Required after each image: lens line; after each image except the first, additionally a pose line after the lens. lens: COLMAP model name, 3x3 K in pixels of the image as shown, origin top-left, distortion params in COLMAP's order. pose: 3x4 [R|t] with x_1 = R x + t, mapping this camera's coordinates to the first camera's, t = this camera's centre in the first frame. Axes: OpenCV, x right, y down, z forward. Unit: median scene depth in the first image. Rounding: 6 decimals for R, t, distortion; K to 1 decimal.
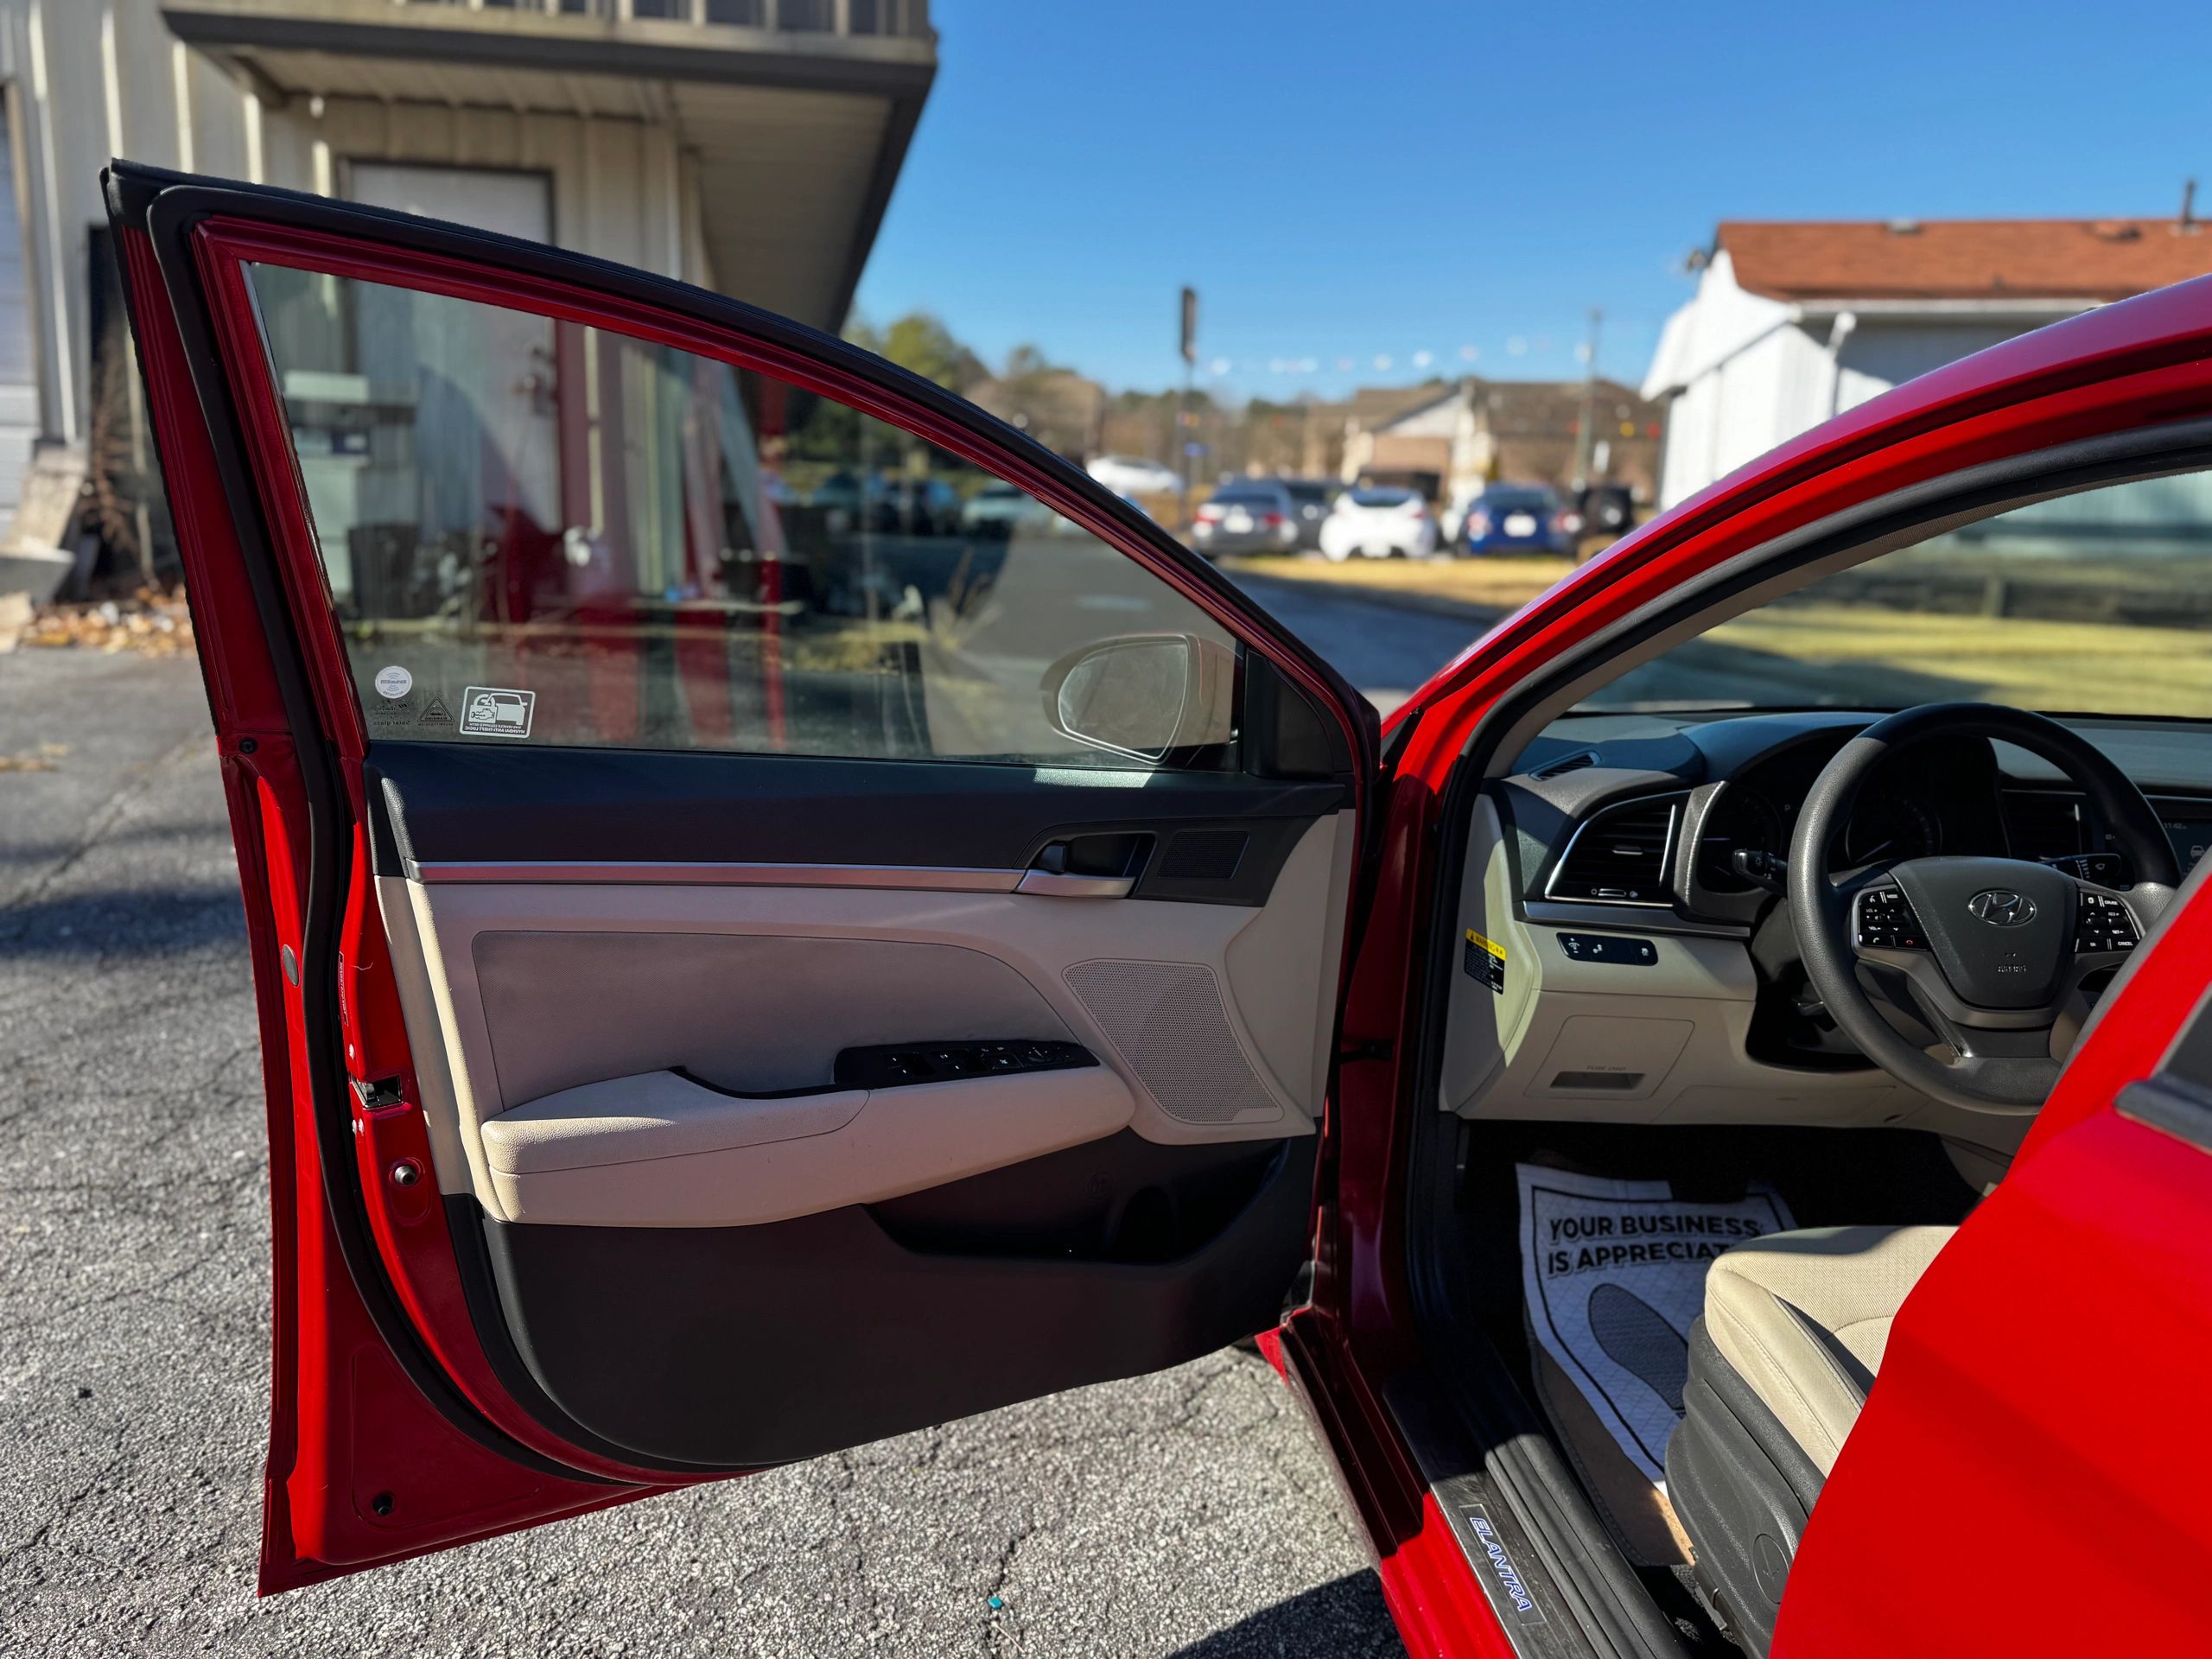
lens RADIAL K [[1613.8, 0, 1106.0], [0, 1613.8, 829.5], [0, 0, 1]] dist [0.062111, -0.052131]
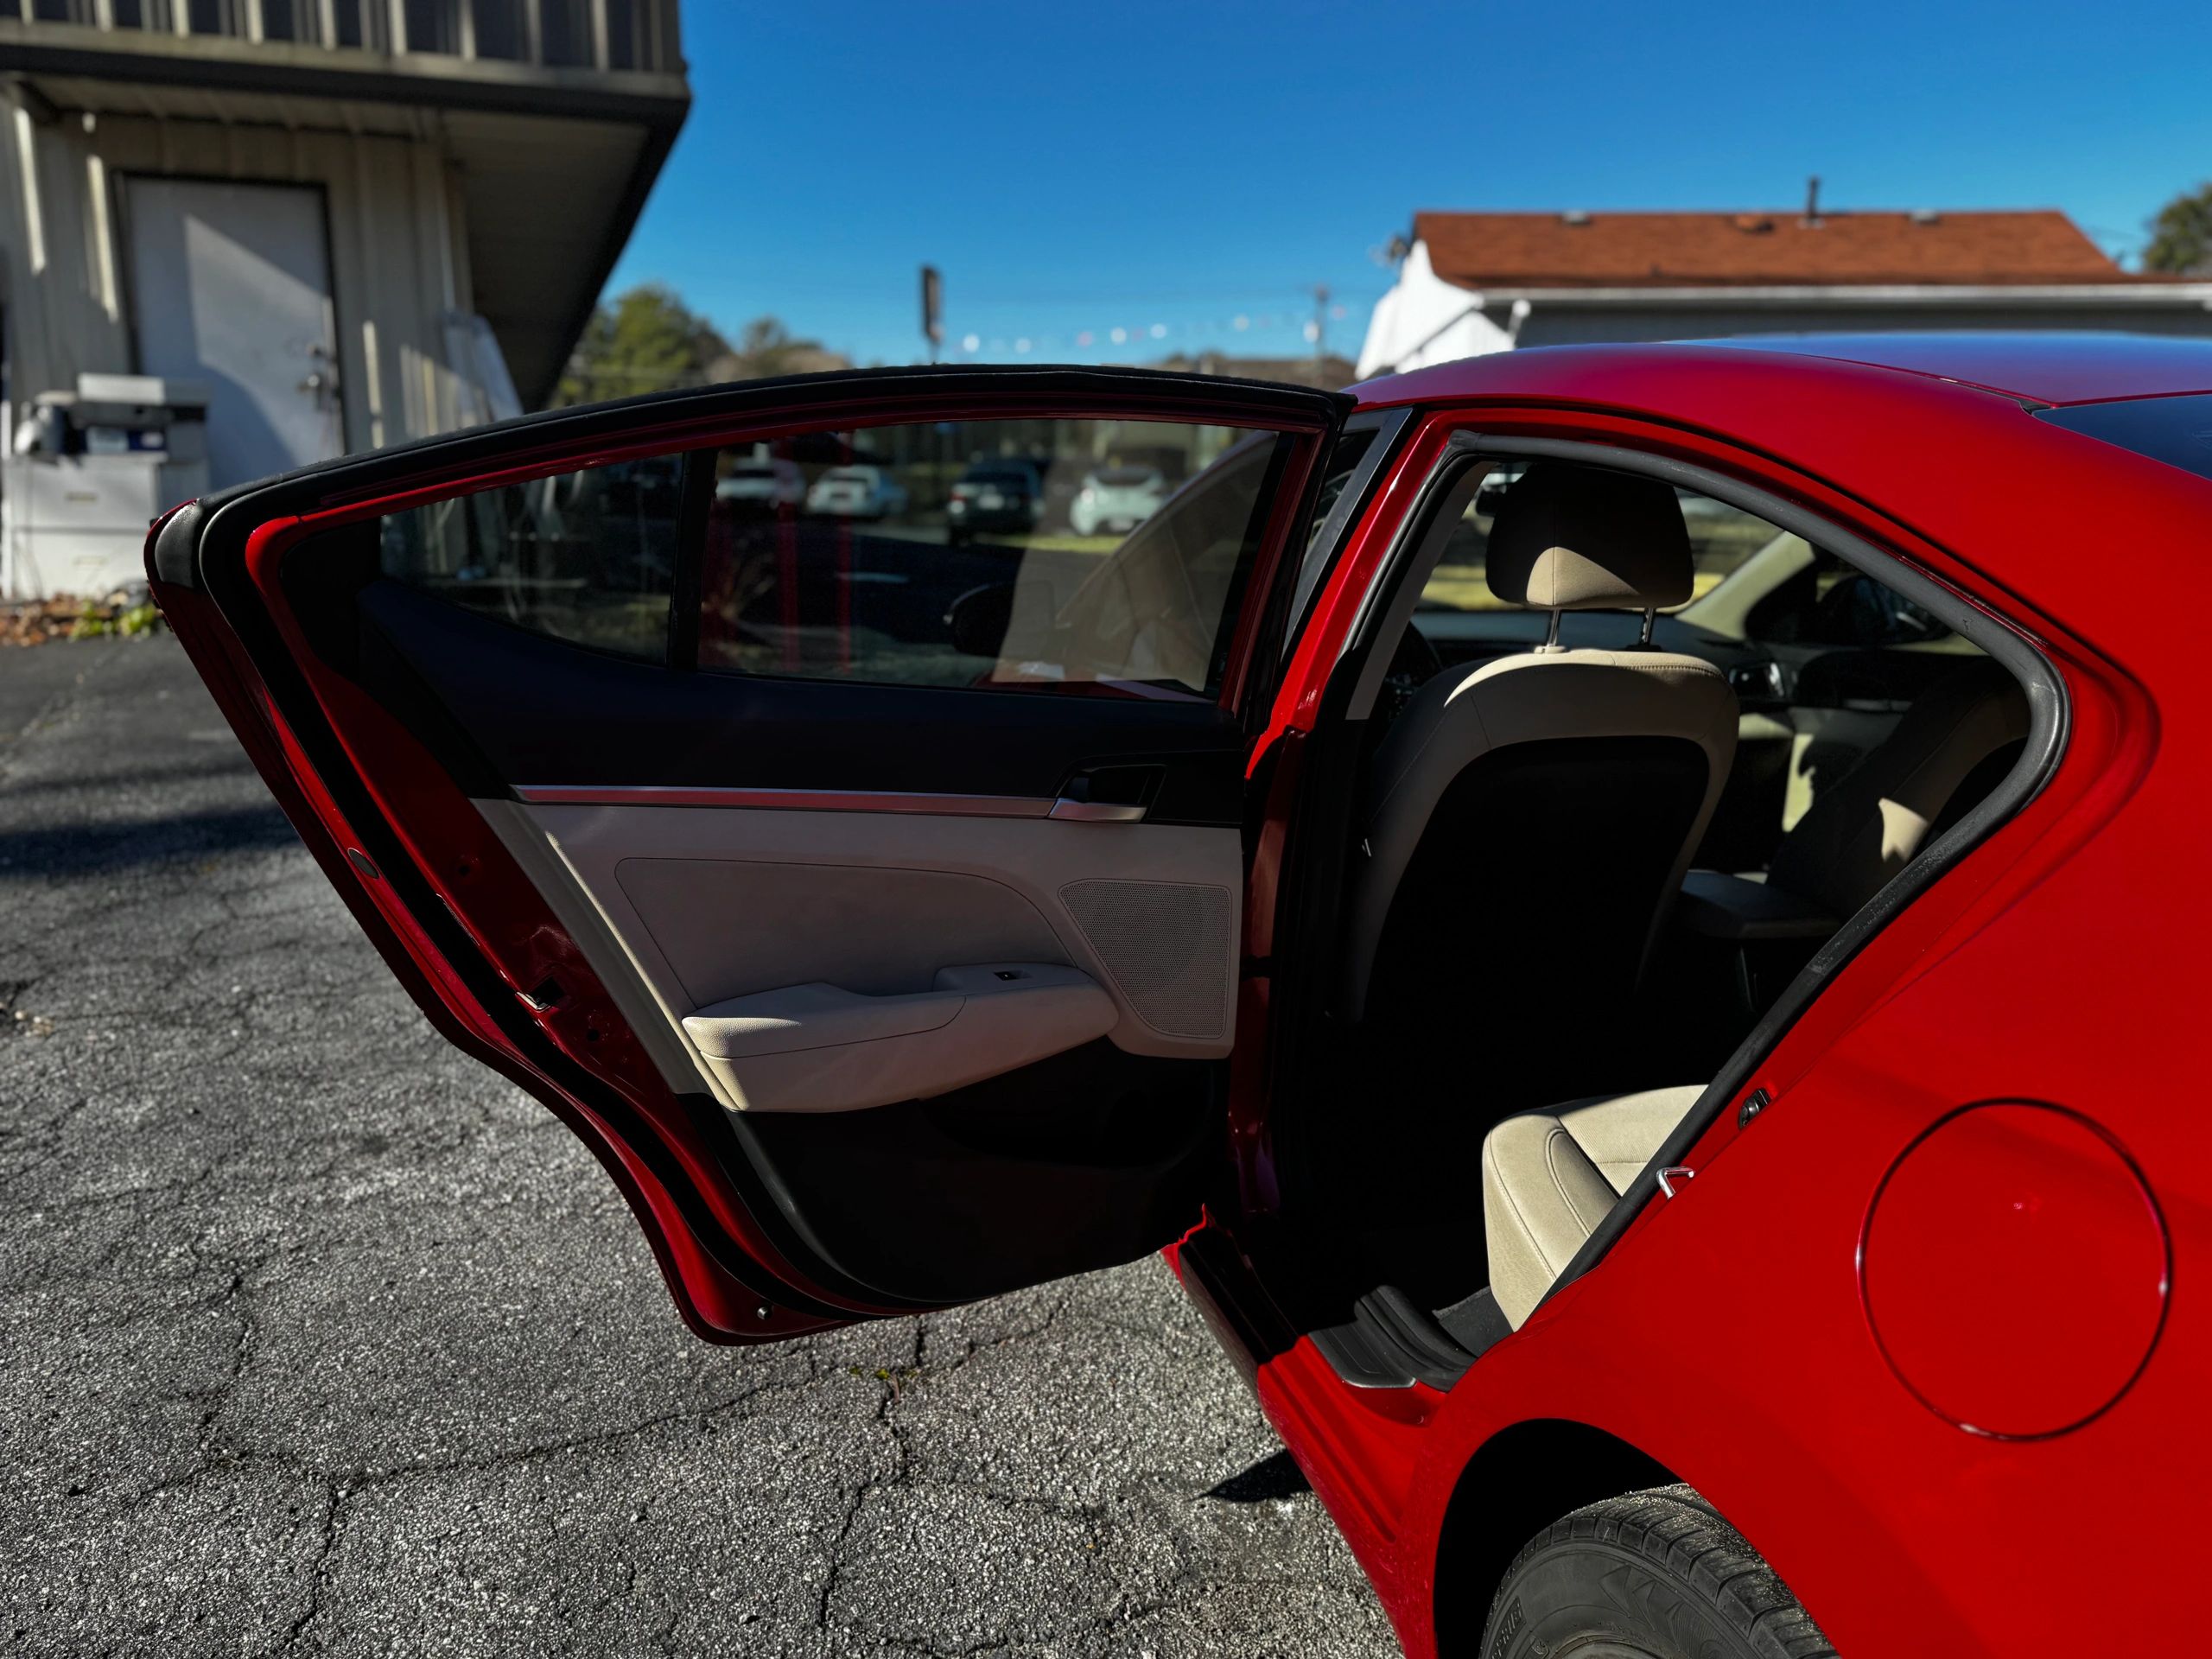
lens RADIAL K [[1601.4, 0, 1104.0], [0, 1601.4, 859.0], [0, 0, 1]] dist [0.057701, -0.056916]
pose [[0.988891, -0.051216, 0.139540, -0.002953], [0.046719, 0.998284, 0.035315, 0.028333], [-0.141109, -0.028404, 0.989586, -0.146088]]
